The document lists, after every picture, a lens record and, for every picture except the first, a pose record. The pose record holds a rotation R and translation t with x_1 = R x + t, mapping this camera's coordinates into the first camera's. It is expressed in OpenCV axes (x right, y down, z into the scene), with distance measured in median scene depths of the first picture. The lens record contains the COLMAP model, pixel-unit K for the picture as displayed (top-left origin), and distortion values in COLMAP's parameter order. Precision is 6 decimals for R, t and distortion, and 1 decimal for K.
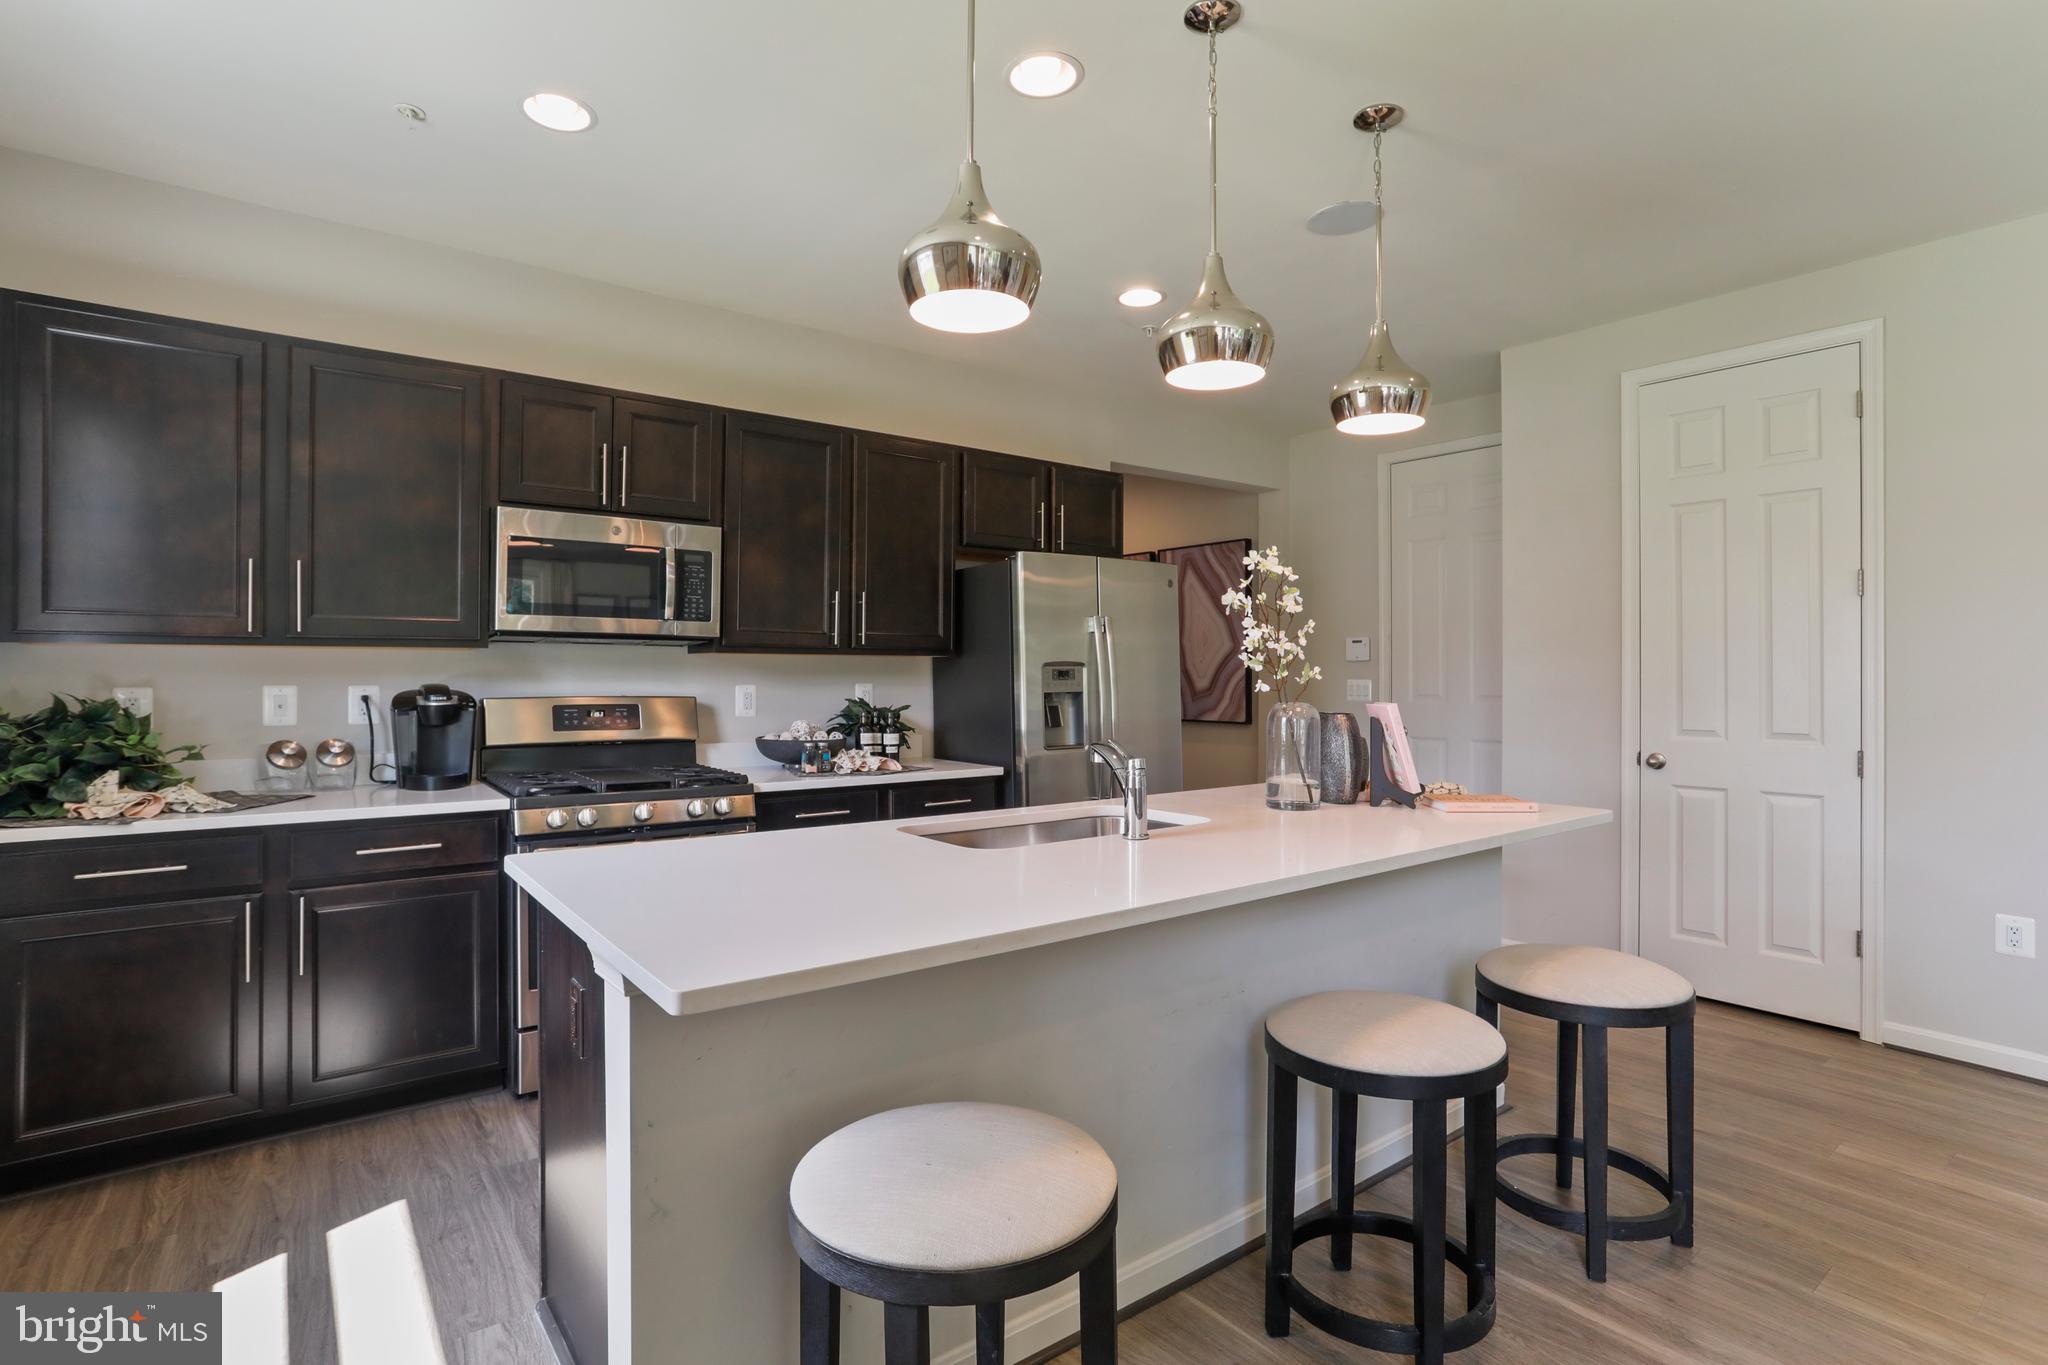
lens RADIAL K [[995.0, 0, 1014.7], [0, 995.0, 669.0], [0, 0, 1]] dist [-0.063935, 0.035228]
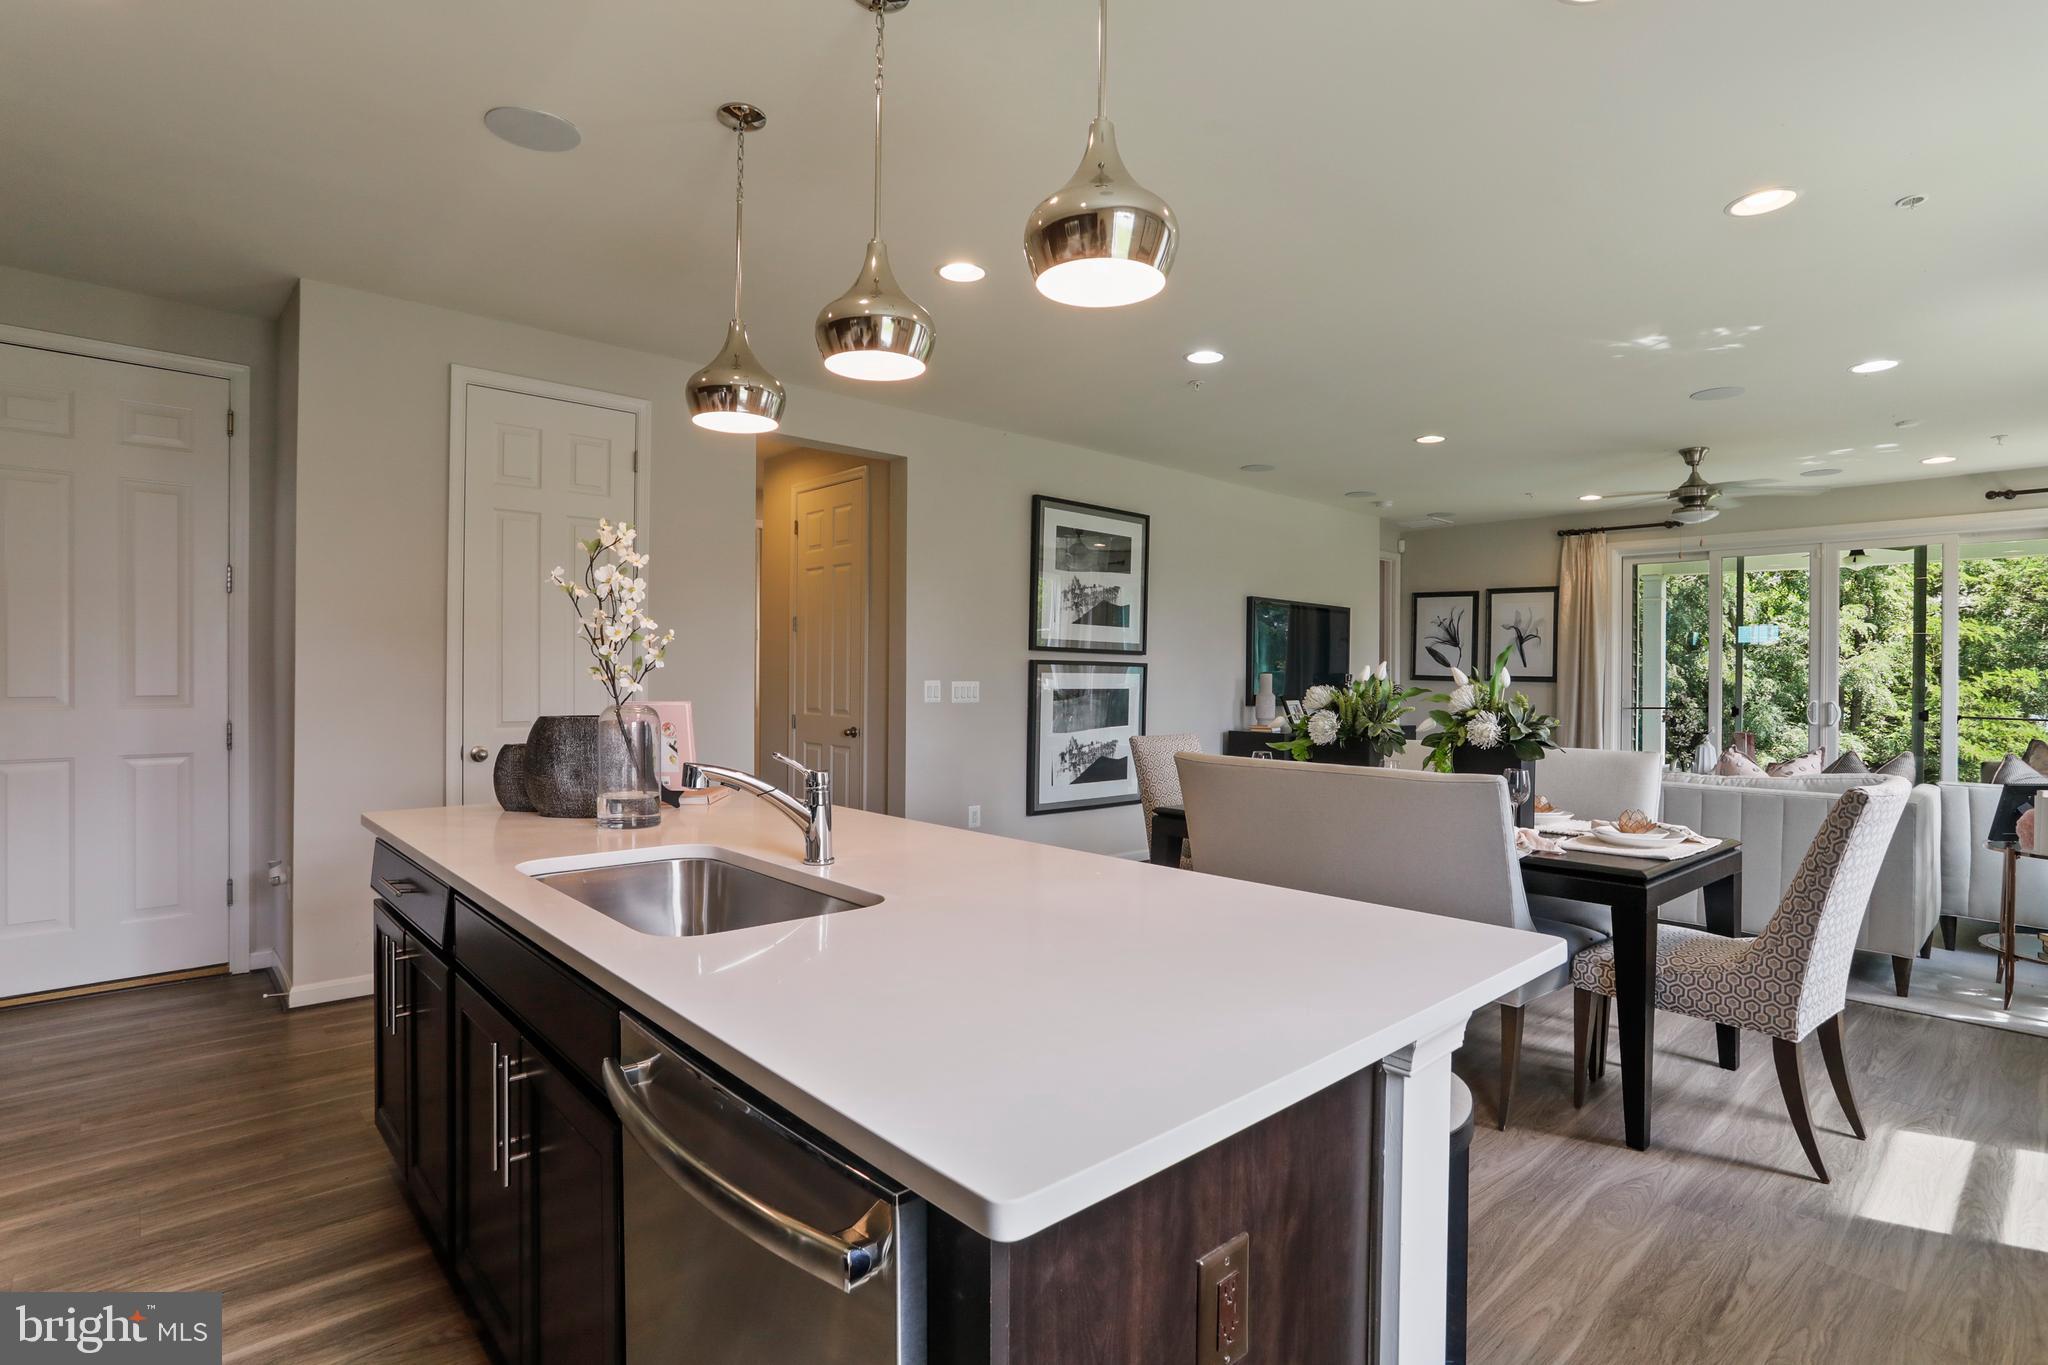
lens RADIAL K [[1019.7, 0, 1003.5], [0, 1019.7, 688.5], [0, 0, 1]] dist [-0.048497, 0.032435]
pose [[-0.071599, -0.014497, 0.997328, -0.536290], [-0.011422, 0.999841, 0.013714, 0.005763], [-0.997368, -0.010409, -0.071753, 0.619774]]
